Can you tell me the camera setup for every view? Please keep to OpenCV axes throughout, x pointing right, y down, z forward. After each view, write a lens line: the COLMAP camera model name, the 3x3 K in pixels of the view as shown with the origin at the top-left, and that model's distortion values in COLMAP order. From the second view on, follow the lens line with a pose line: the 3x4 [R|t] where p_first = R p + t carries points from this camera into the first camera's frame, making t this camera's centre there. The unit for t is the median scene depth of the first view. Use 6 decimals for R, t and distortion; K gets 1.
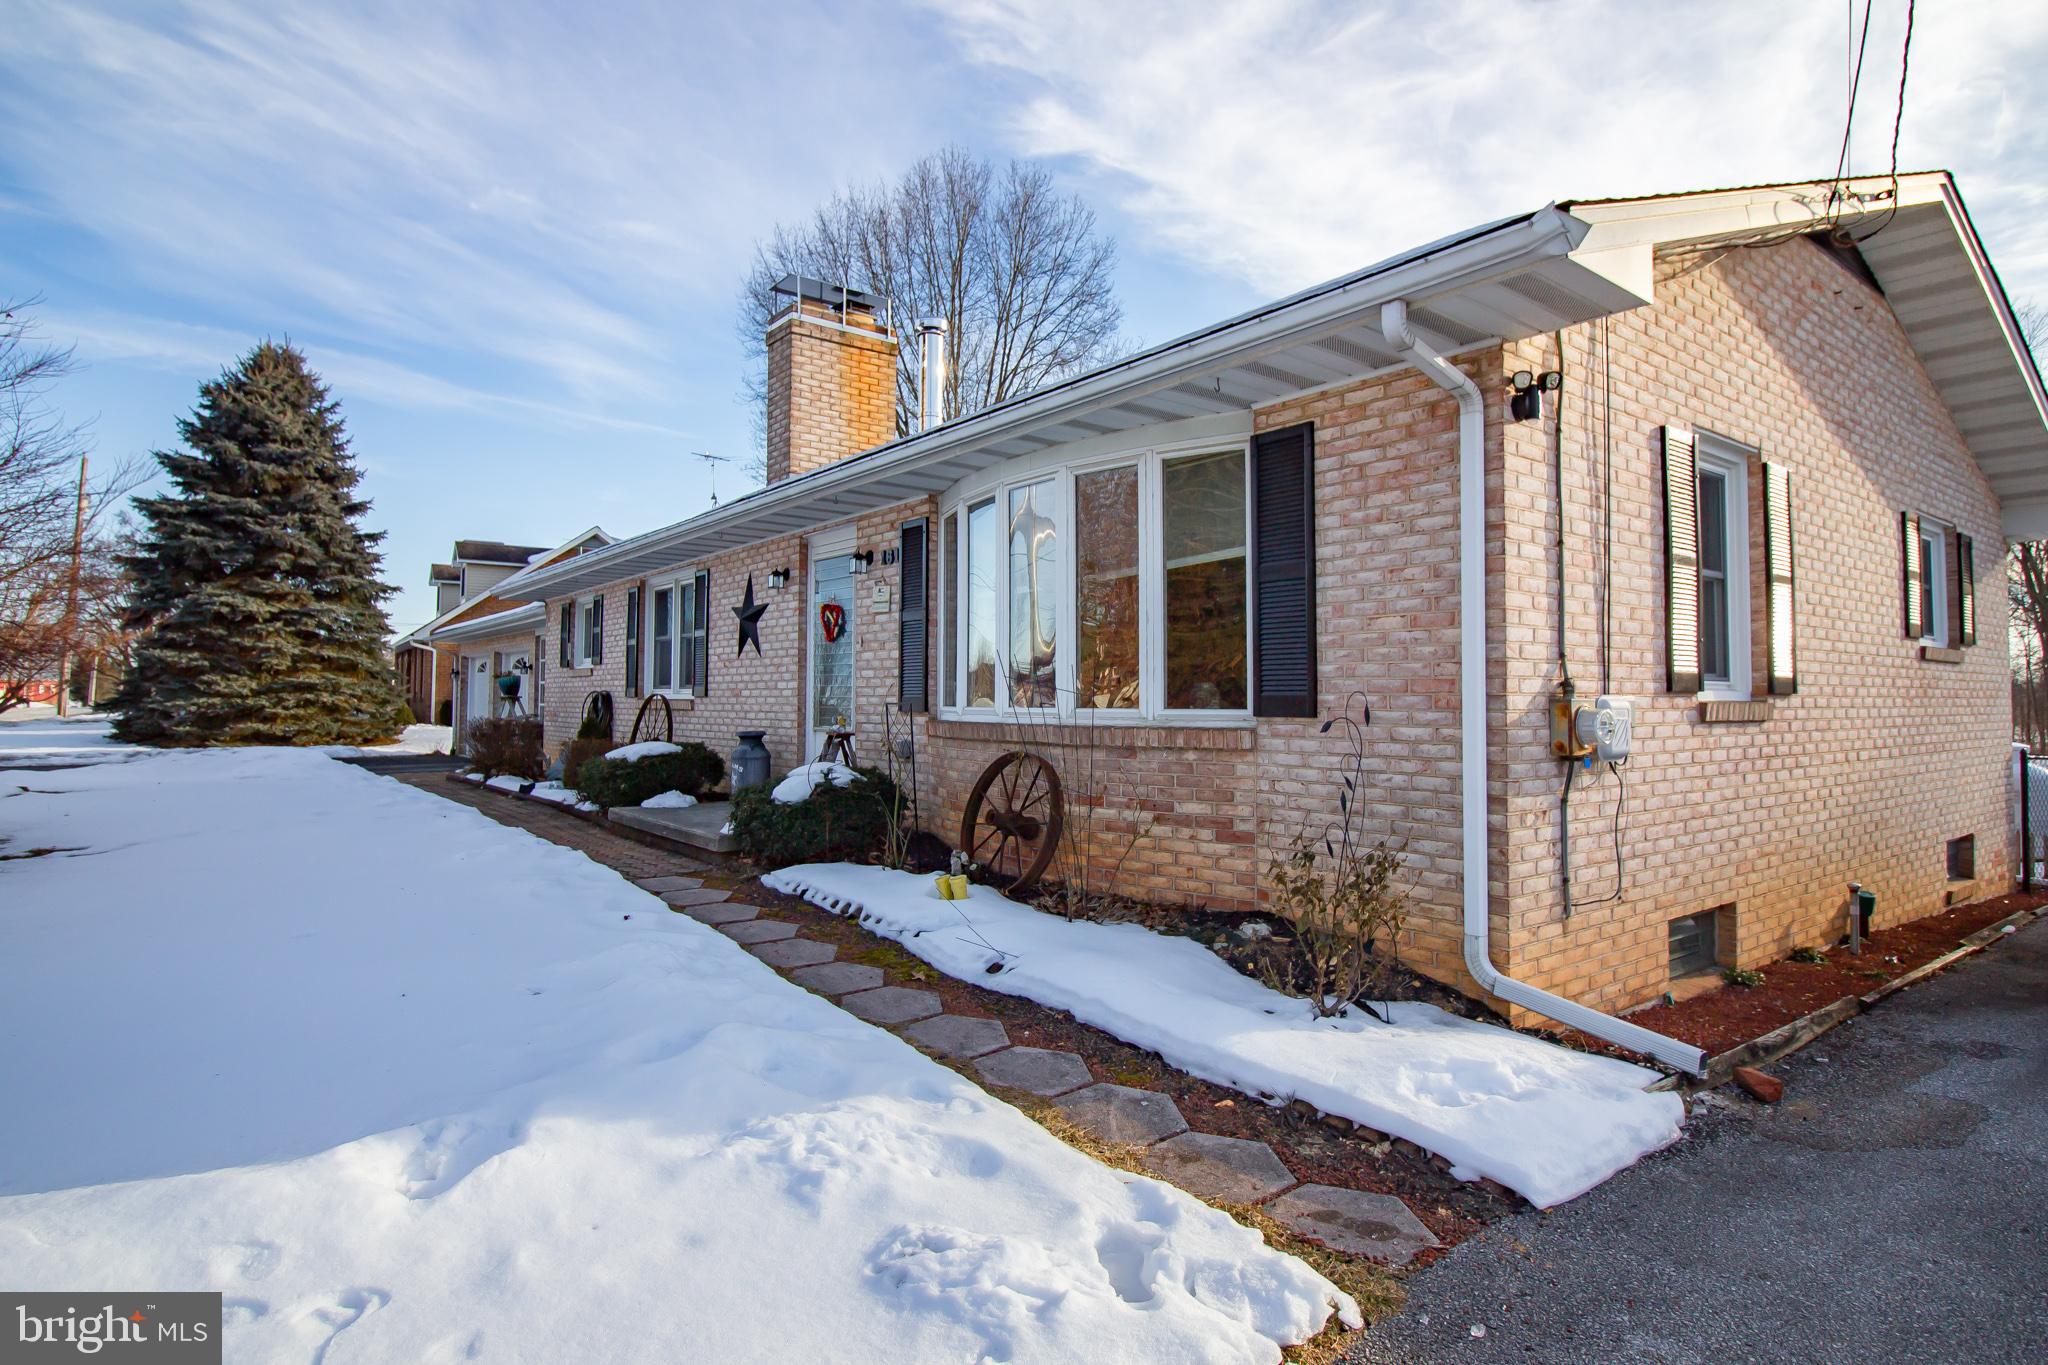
lens RADIAL K [[1063.6, 0, 1032.5], [0, 1063.6, 661.8], [0, 0, 1]] dist [0.007512, -0.001611]
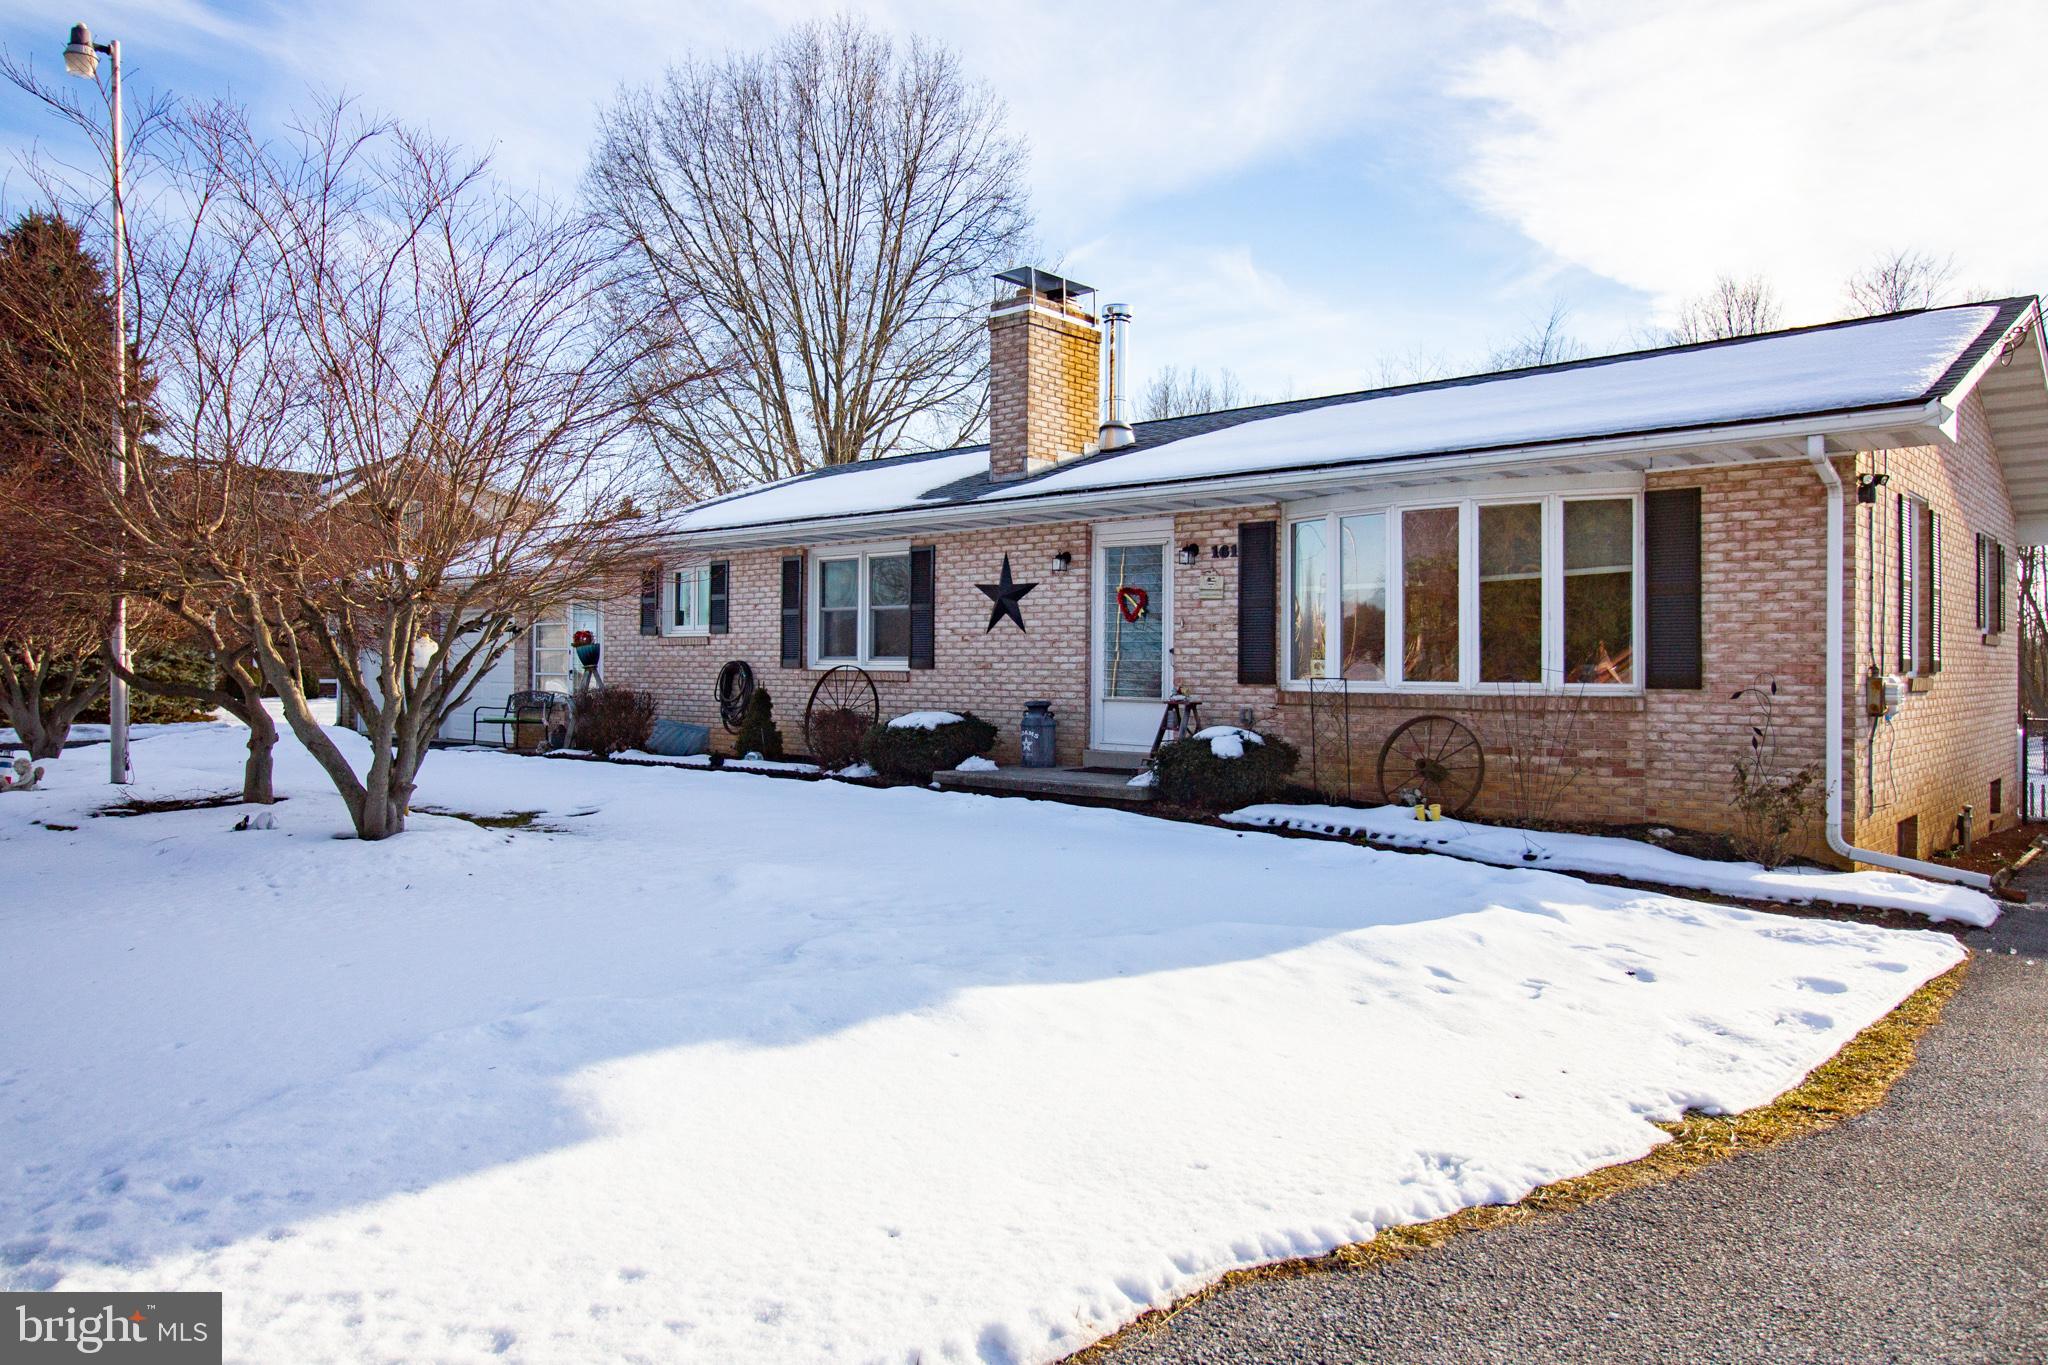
lens RADIAL K [[1333.2, 0, 1031.4], [0, 1333.2, 653.5], [0, 0, 1]] dist [0.008156, 0.003893]
pose [[0.983303, 0.003250, 0.181945, -0.855418], [-0.008335, 0.999596, 0.027190, -0.034571], [-0.181783, -0.028252, 0.982933, -0.566827]]
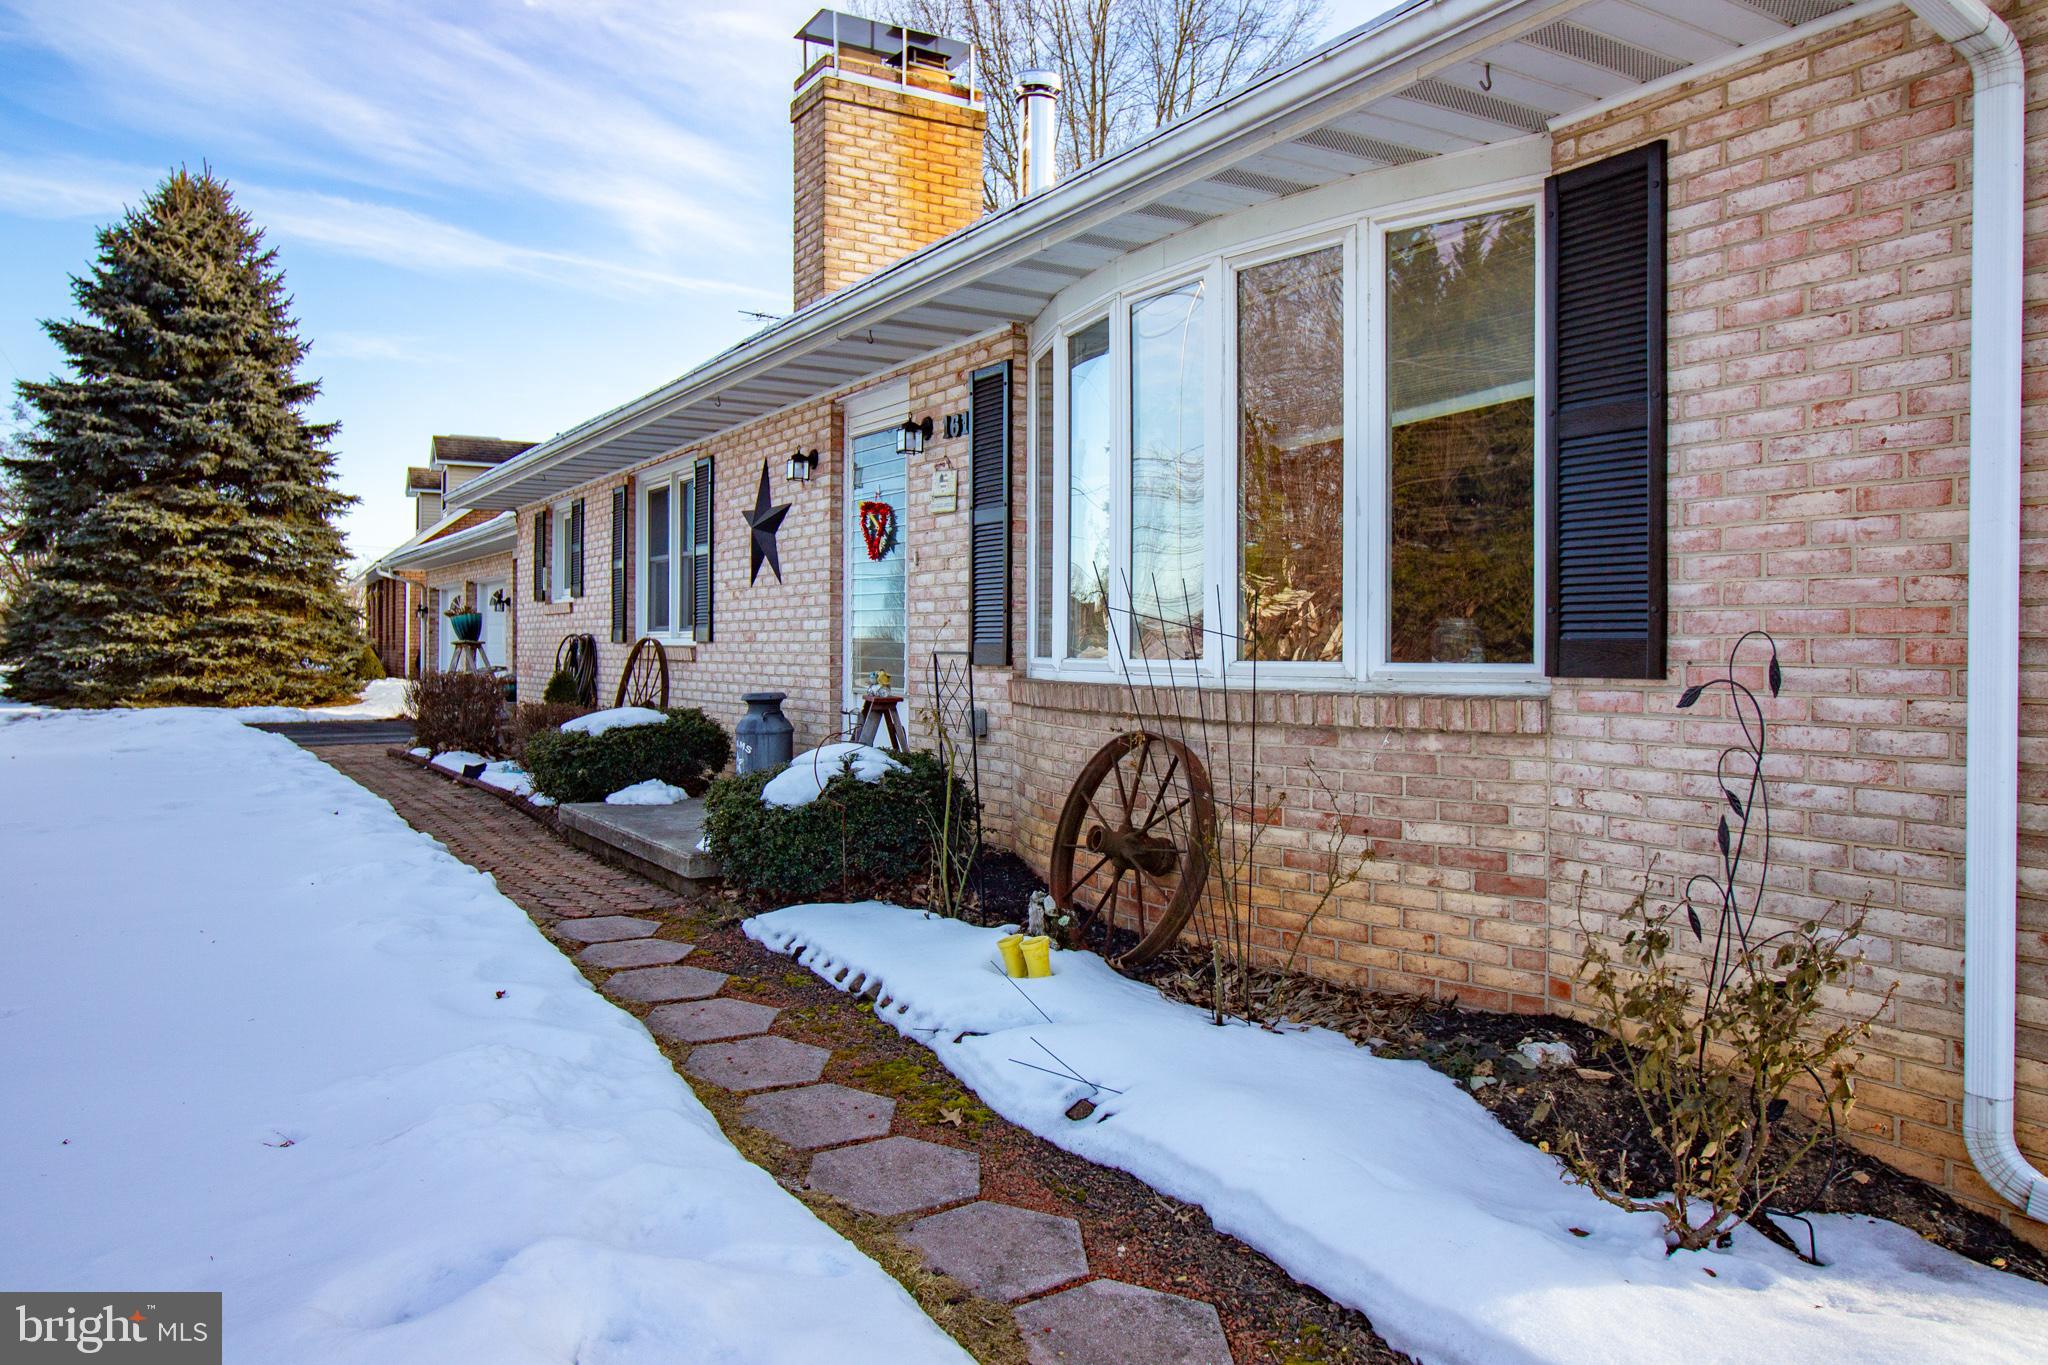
lens RADIAL K [[1451.3, 0, 1026.9], [0, 1451.3, 650.9], [0, 0, 1]] dist [0.017372, -0.015930]
pose [[0.992059, 0.001636, -0.125766, 0.027860], [0.003121, 0.999287, 0.037624, 0.007061], [0.125738, -0.037717, 0.991346, 0.178290]]
